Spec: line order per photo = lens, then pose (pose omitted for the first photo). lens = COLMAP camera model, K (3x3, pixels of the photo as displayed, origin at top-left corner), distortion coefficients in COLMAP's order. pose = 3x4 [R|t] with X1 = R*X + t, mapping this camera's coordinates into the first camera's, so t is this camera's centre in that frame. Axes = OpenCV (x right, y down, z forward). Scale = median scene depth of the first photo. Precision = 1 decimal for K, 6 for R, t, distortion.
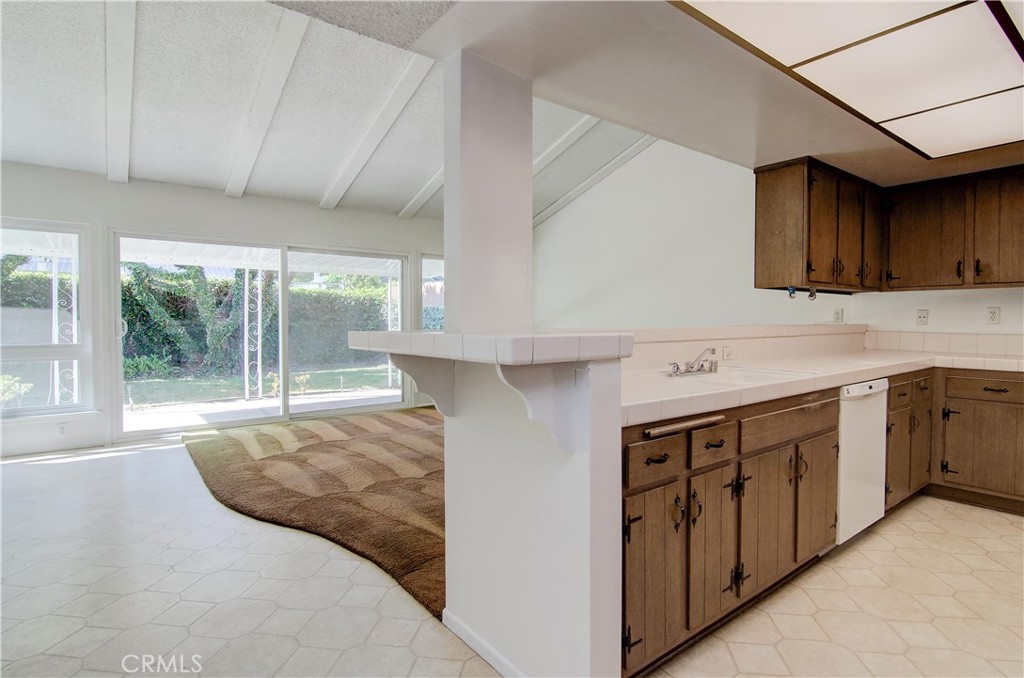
lens RADIAL K [[492.5, 0, 501.3], [0, 492.5, 331.4], [0, 0, 1]] dist [-0.003360, -0.001302]
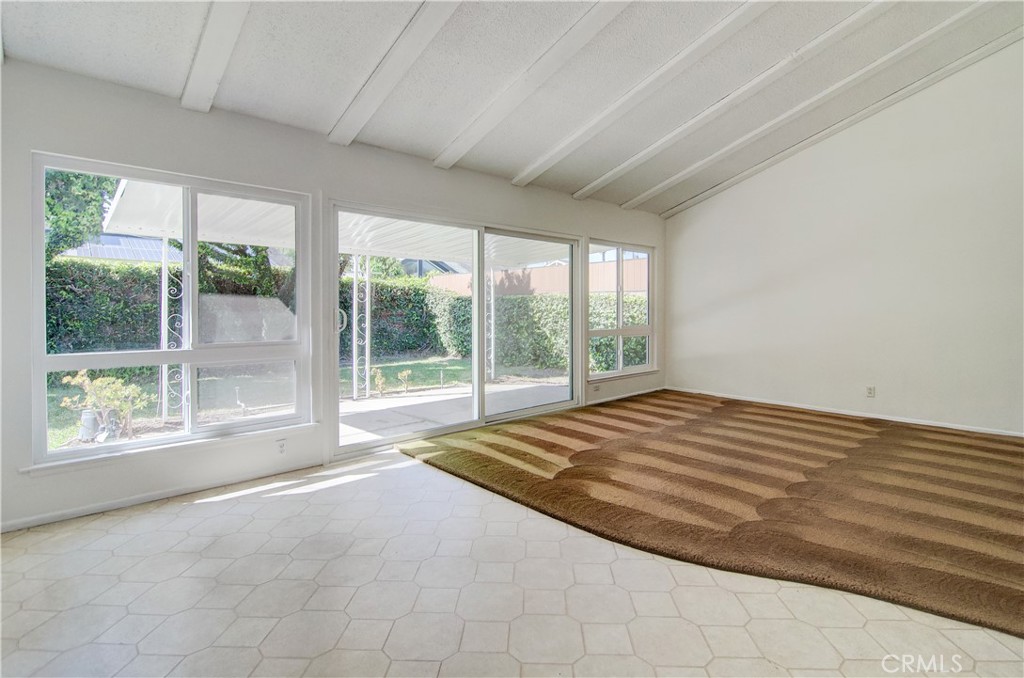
lens RADIAL K [[492.5, 0, 551.1], [0, 492.5, 313.0], [0, 0, 1]] dist [-0.003360, -0.001302]
pose [[0.996472, -0.002673, 0.083888, -0.390604], [0.004123, 0.999845, -0.017118, -0.003362], [-0.083829, 0.017404, 0.996328, 0.117294]]
